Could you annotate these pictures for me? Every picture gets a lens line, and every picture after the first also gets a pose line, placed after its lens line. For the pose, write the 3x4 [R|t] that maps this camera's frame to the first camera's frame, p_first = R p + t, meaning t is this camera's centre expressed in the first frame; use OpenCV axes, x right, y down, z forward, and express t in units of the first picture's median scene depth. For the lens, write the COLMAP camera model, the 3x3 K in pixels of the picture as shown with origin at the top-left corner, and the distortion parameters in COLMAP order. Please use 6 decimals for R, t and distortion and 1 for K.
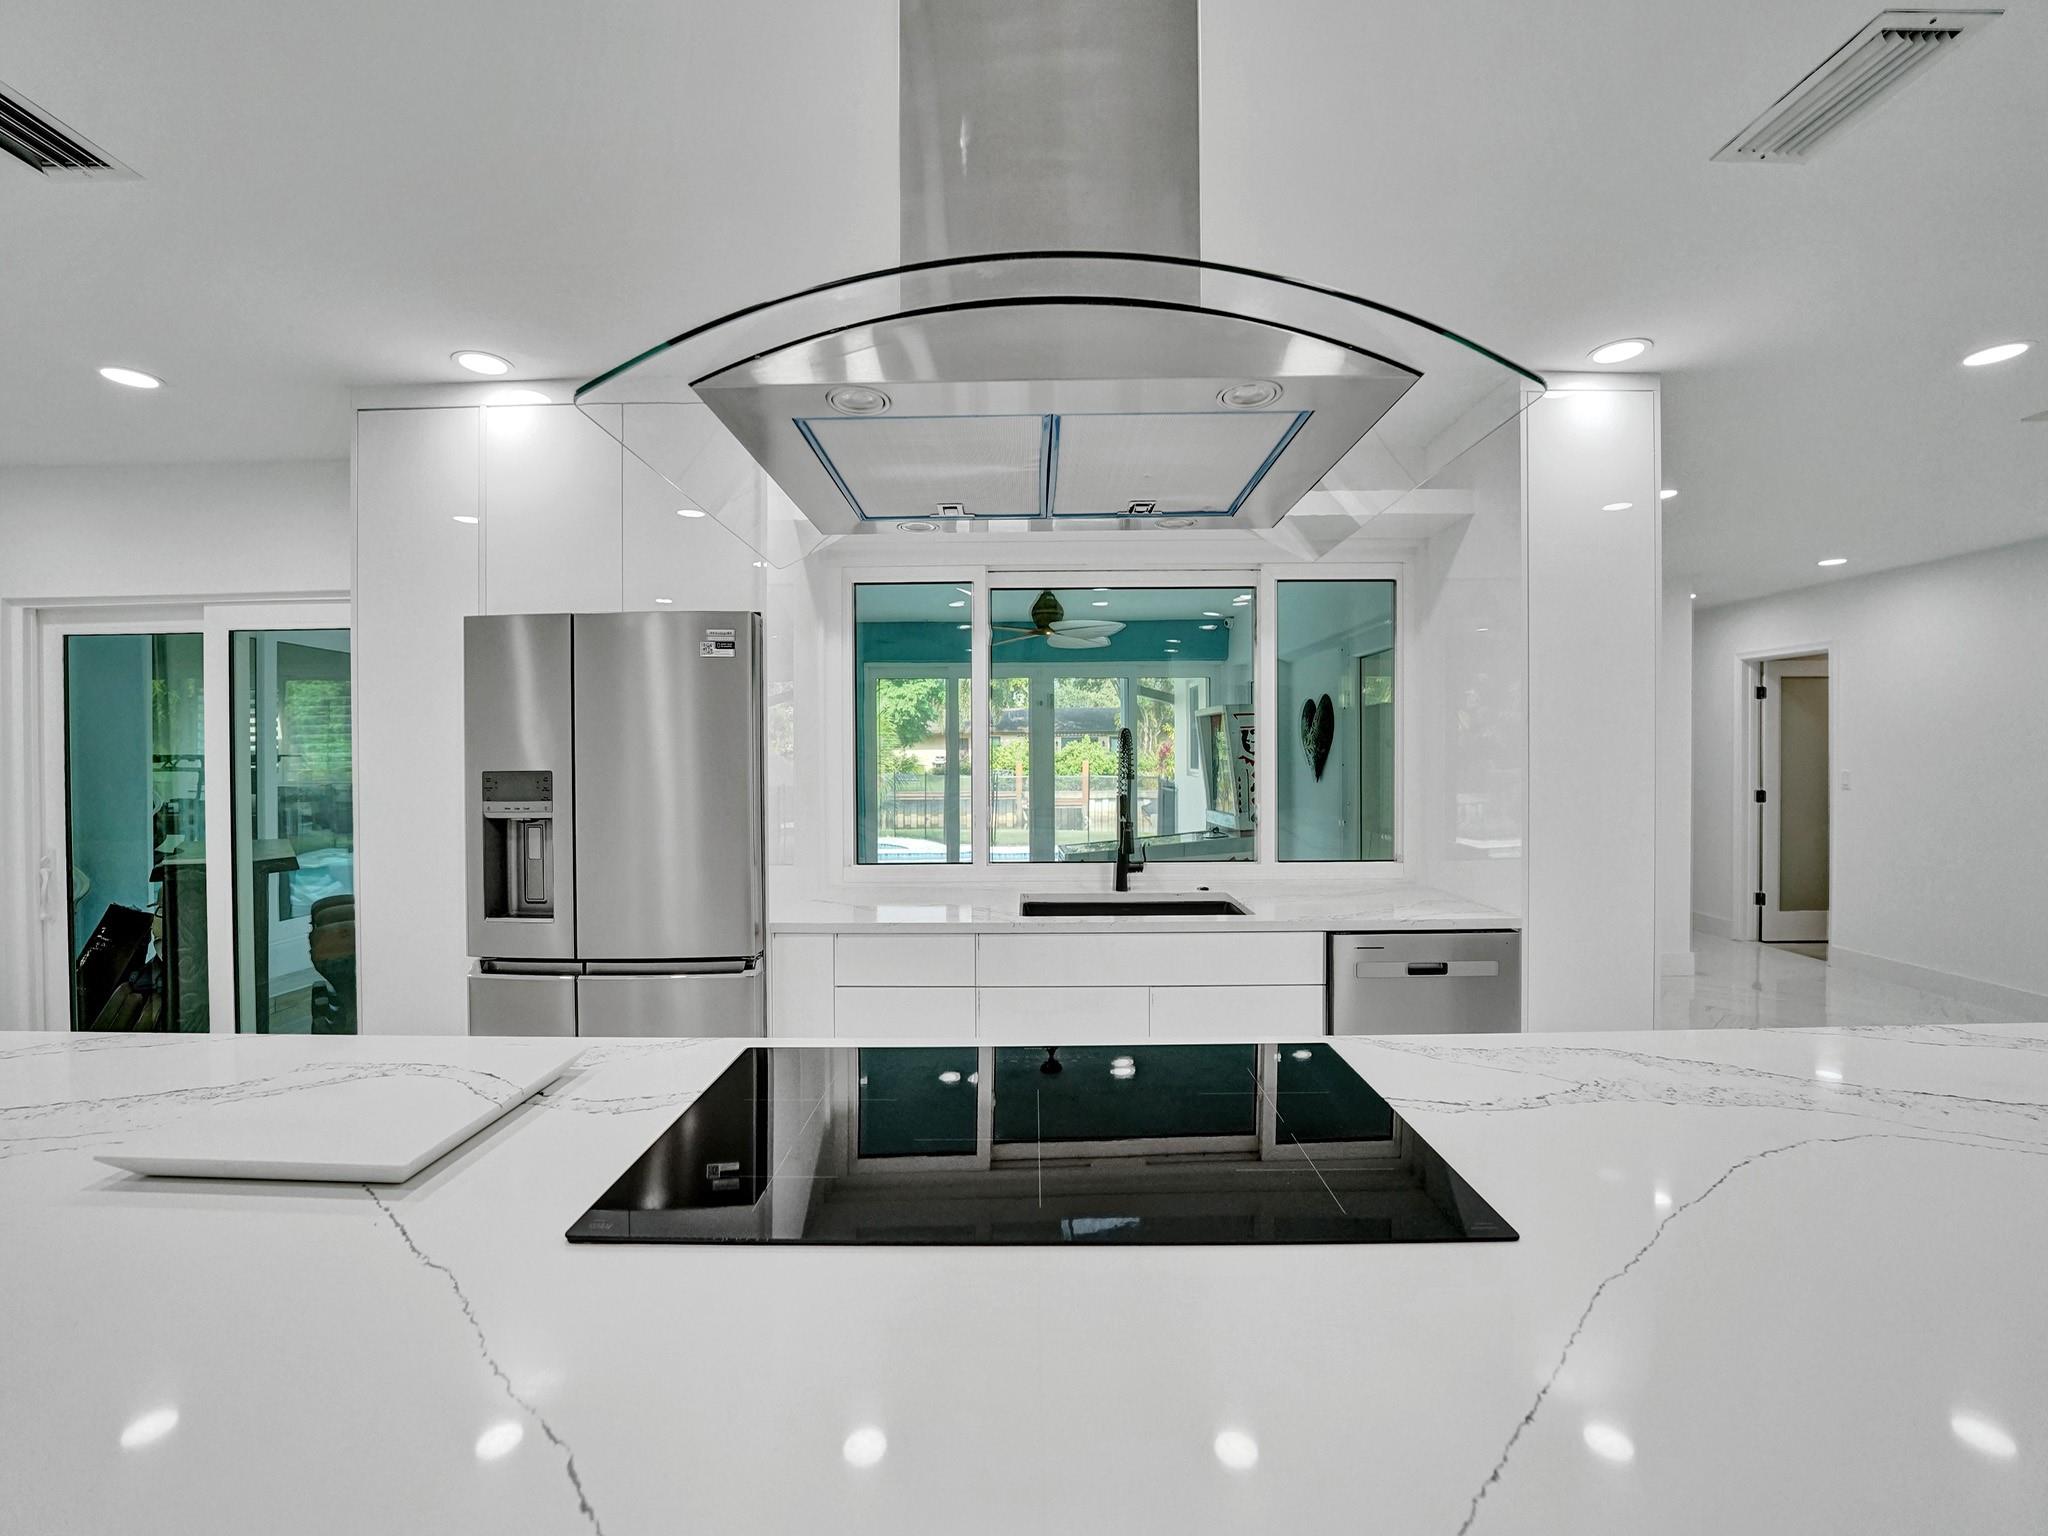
lens RADIAL K [[841.7, 0, 1018.5], [0, 841.7, 759.6], [0, 0, 1]] dist [-0.027739, 0.003387]
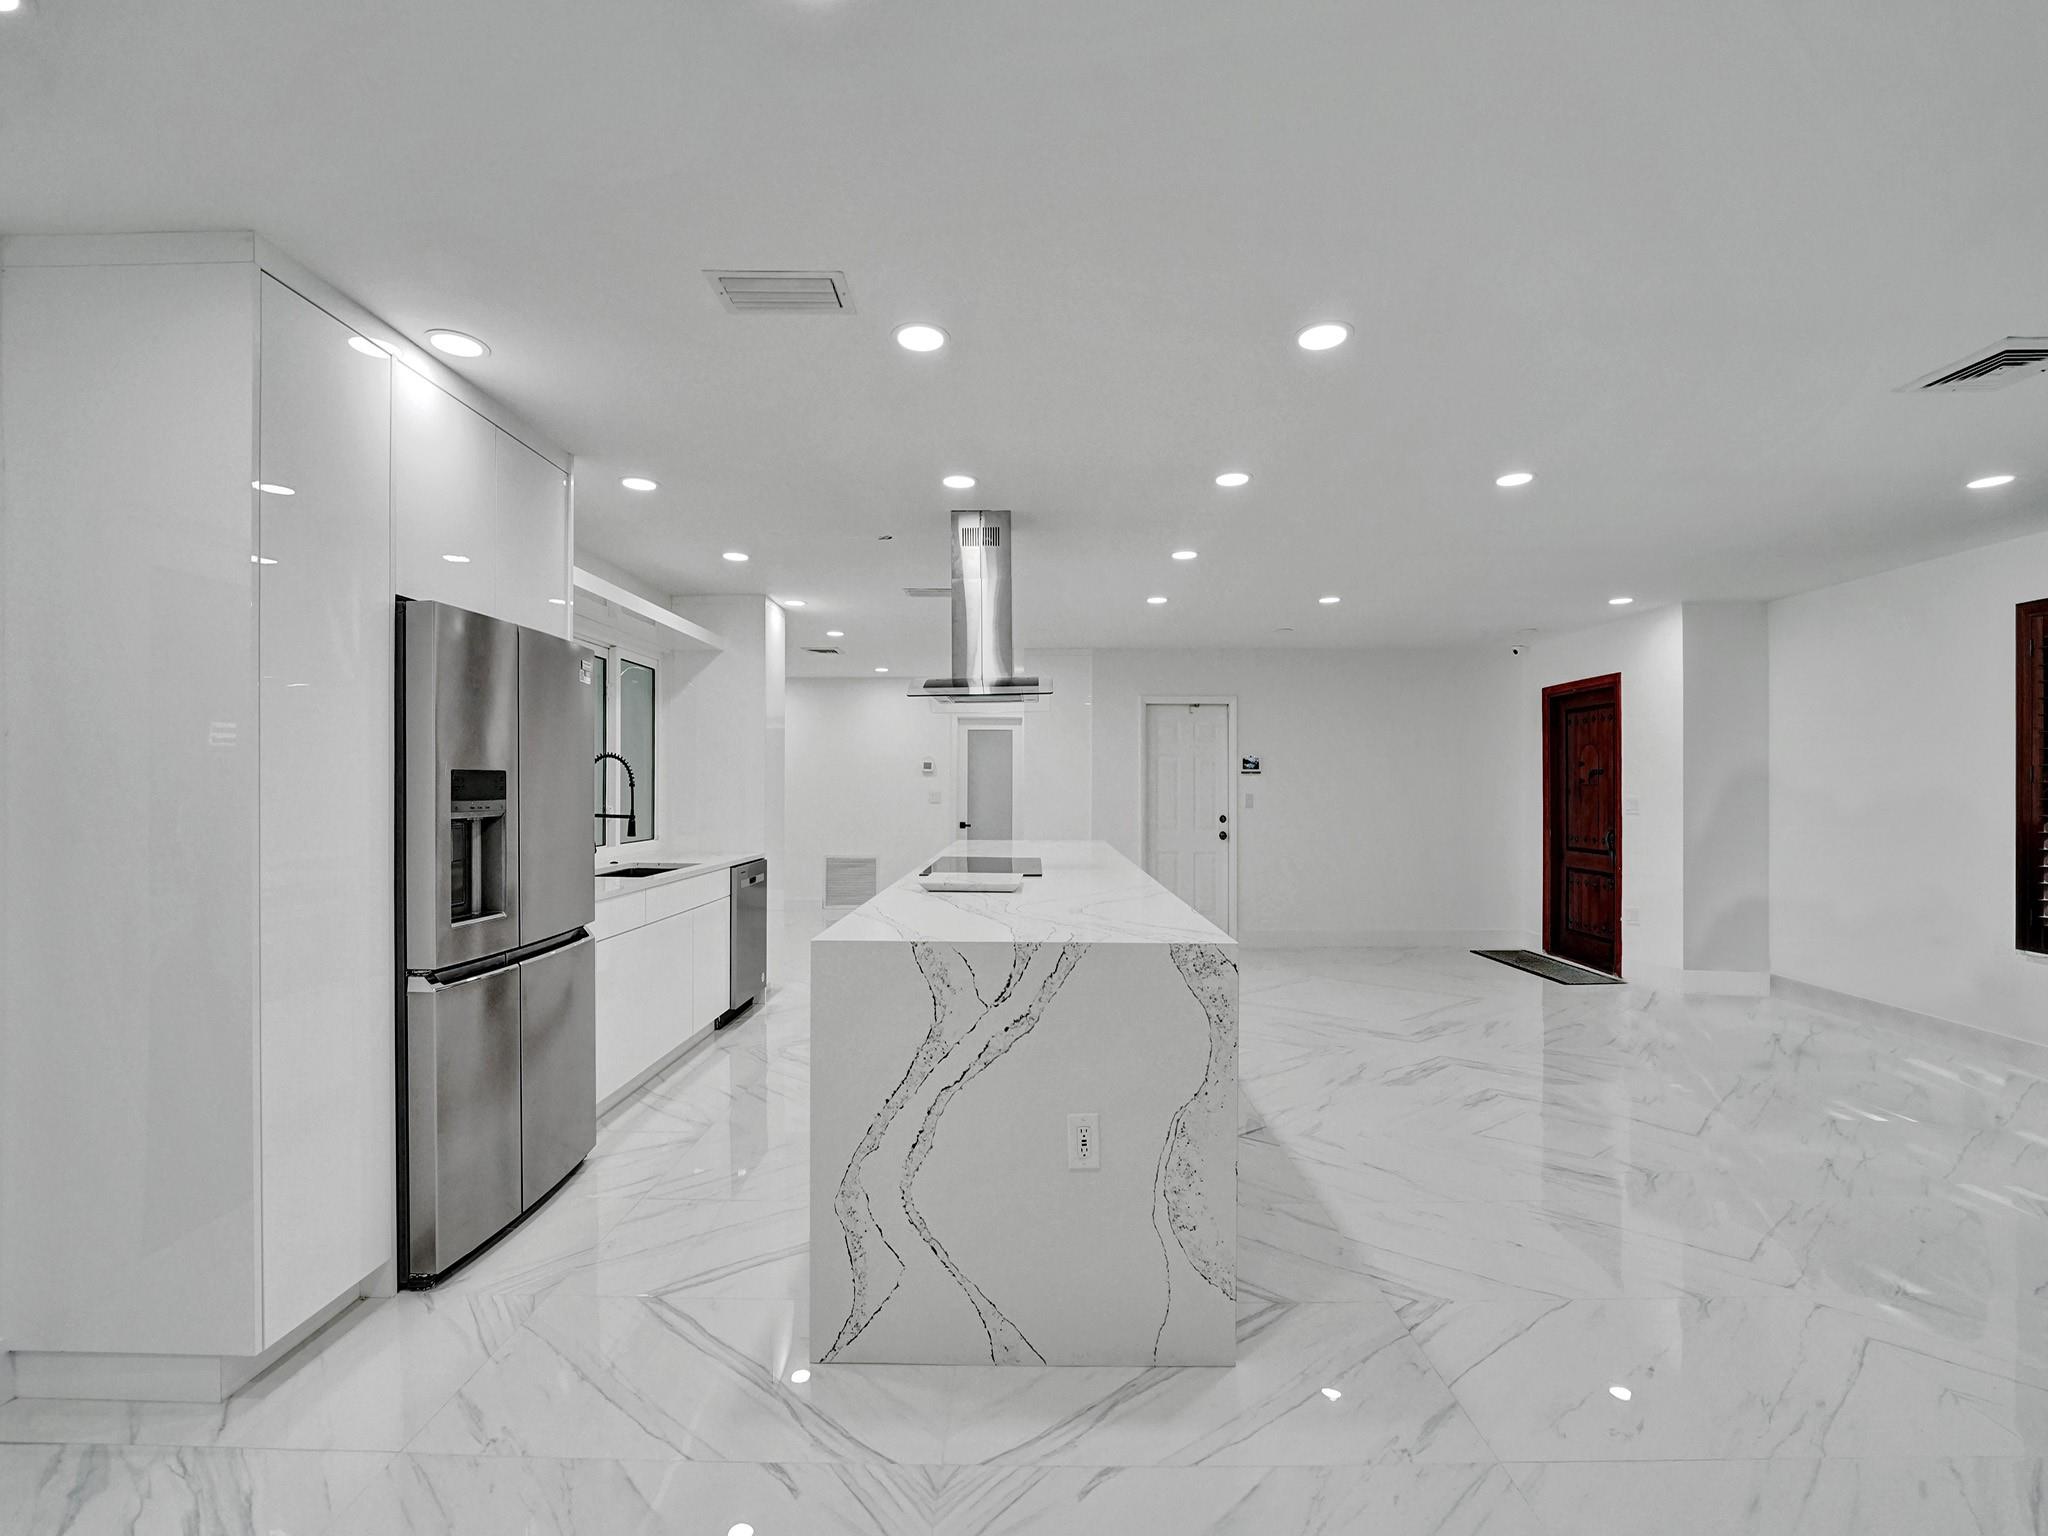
lens RADIAL K [[841.7, 0, 1032.1], [0, 841.7, 785.8], [0, 0, 1]] dist [-0.027739, 0.003387]
pose [[0.000319, 0.008340, 0.999965, -1.267728], [0.005408, 0.999951, -0.008341, 0.035427], [-0.999985, 0.005411, 0.000274, 0.270620]]
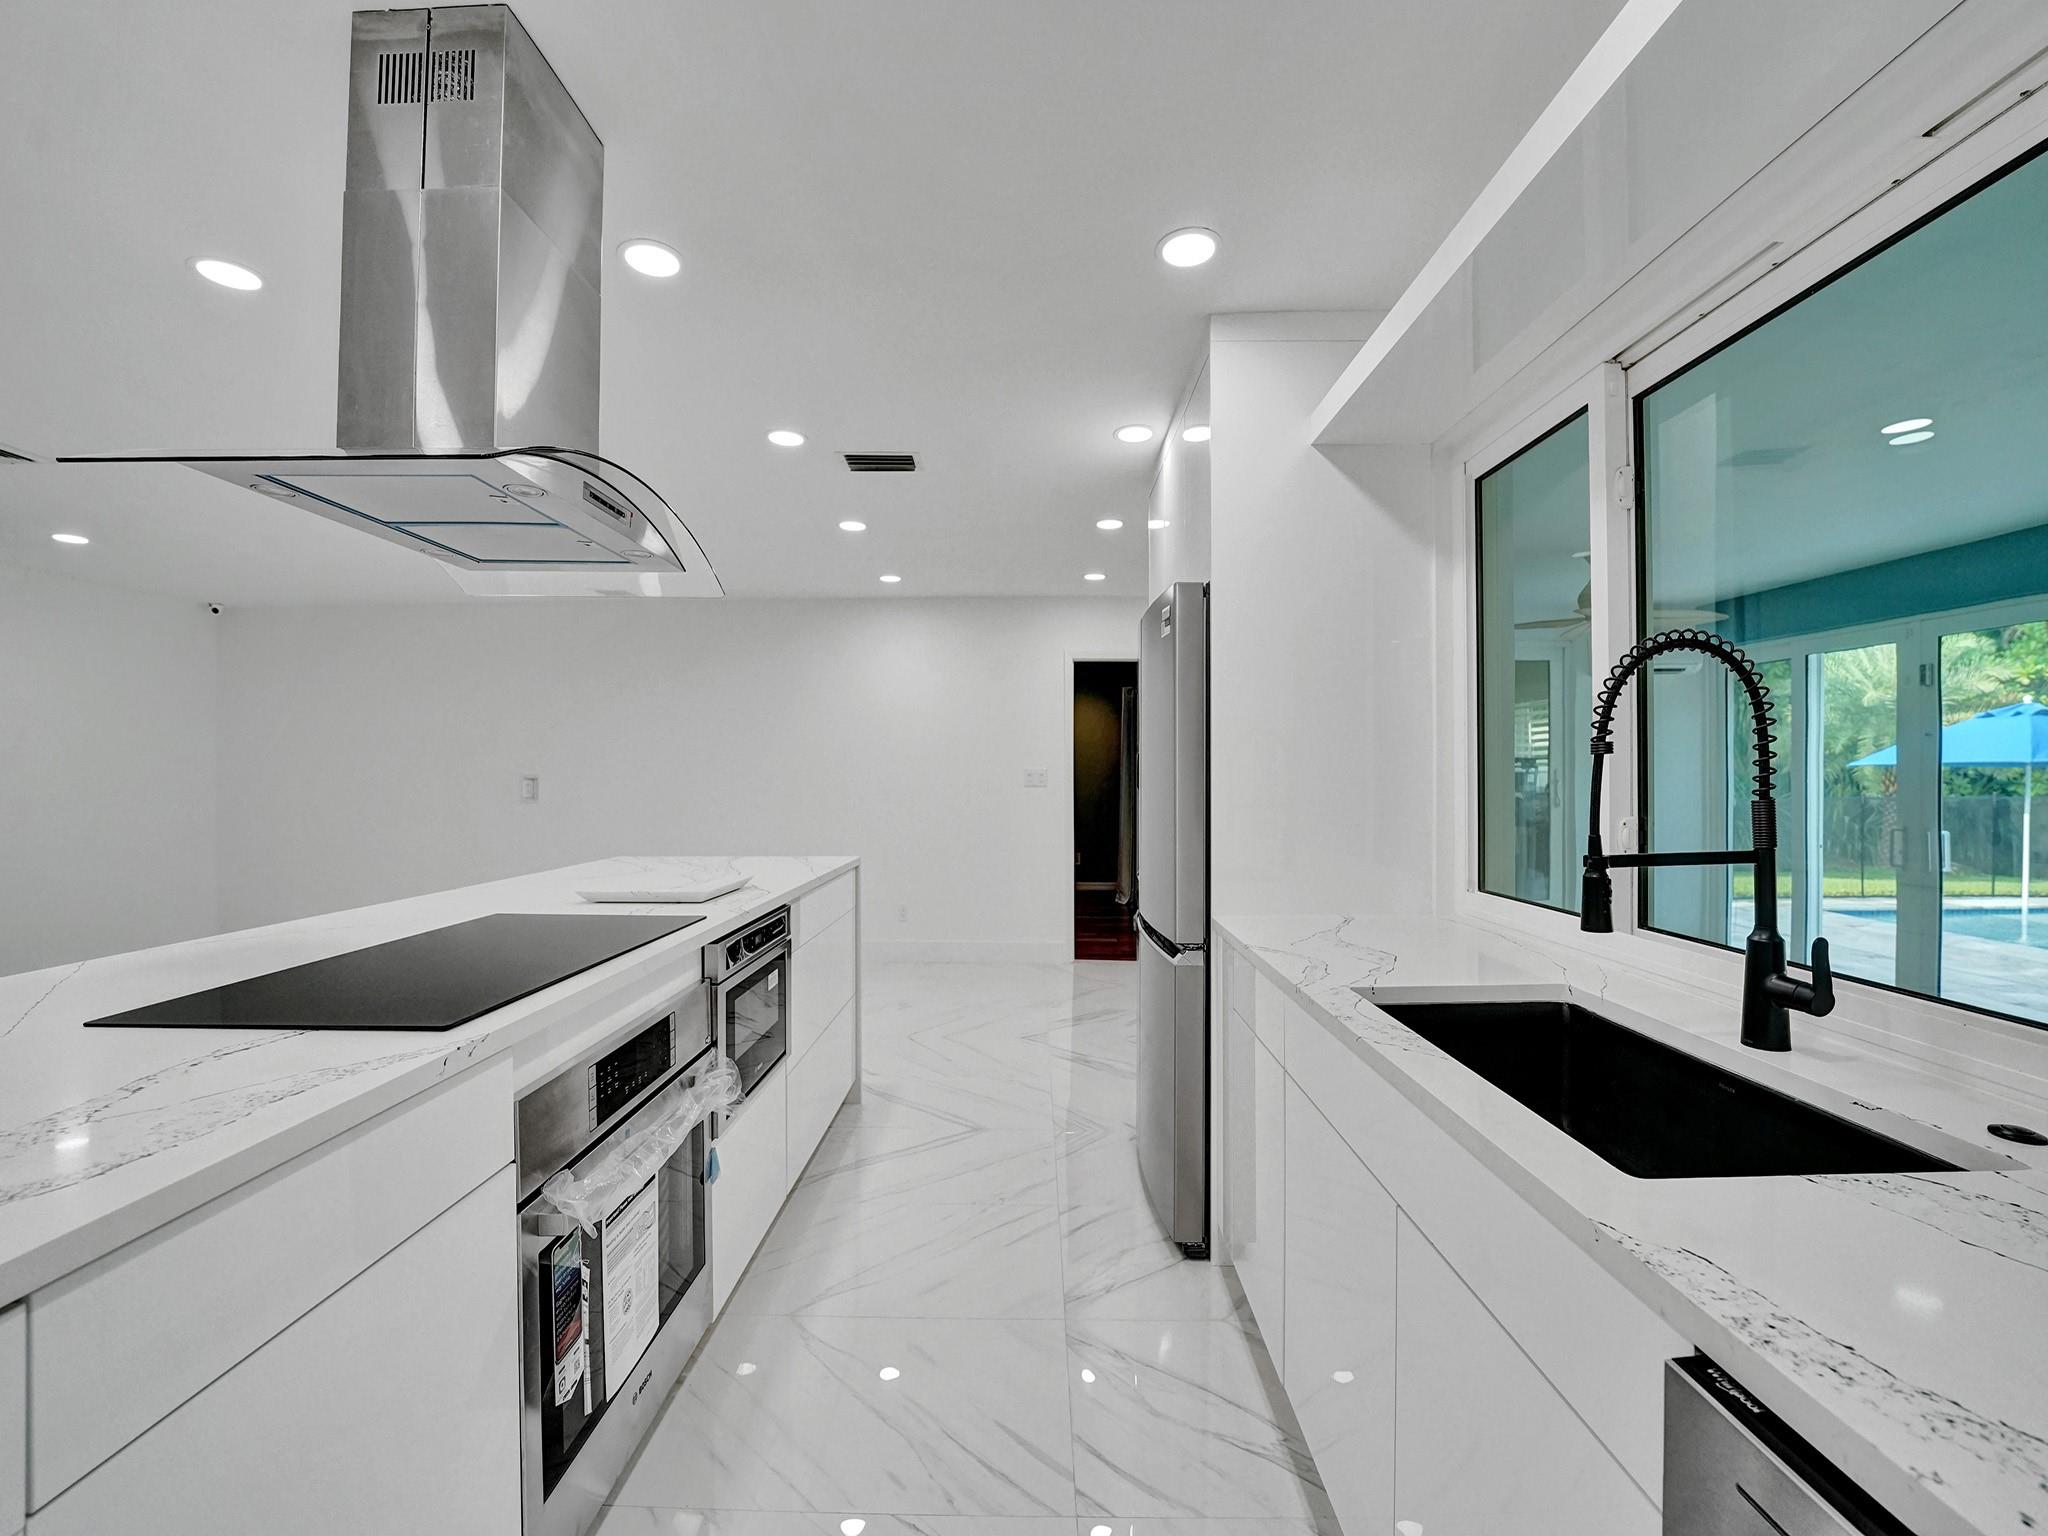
lens RADIAL K [[841.7, 0, 1008.1], [0, 841.7, 779.9], [0, 0, 1]] dist [-0.027739, 0.003387]
pose [[-0.015703, 0.010727, -0.999819, 0.499085], [-0.007767, 0.999911, 0.010850, 0.032285], [0.999847, 0.007936, -0.015618, 0.658766]]
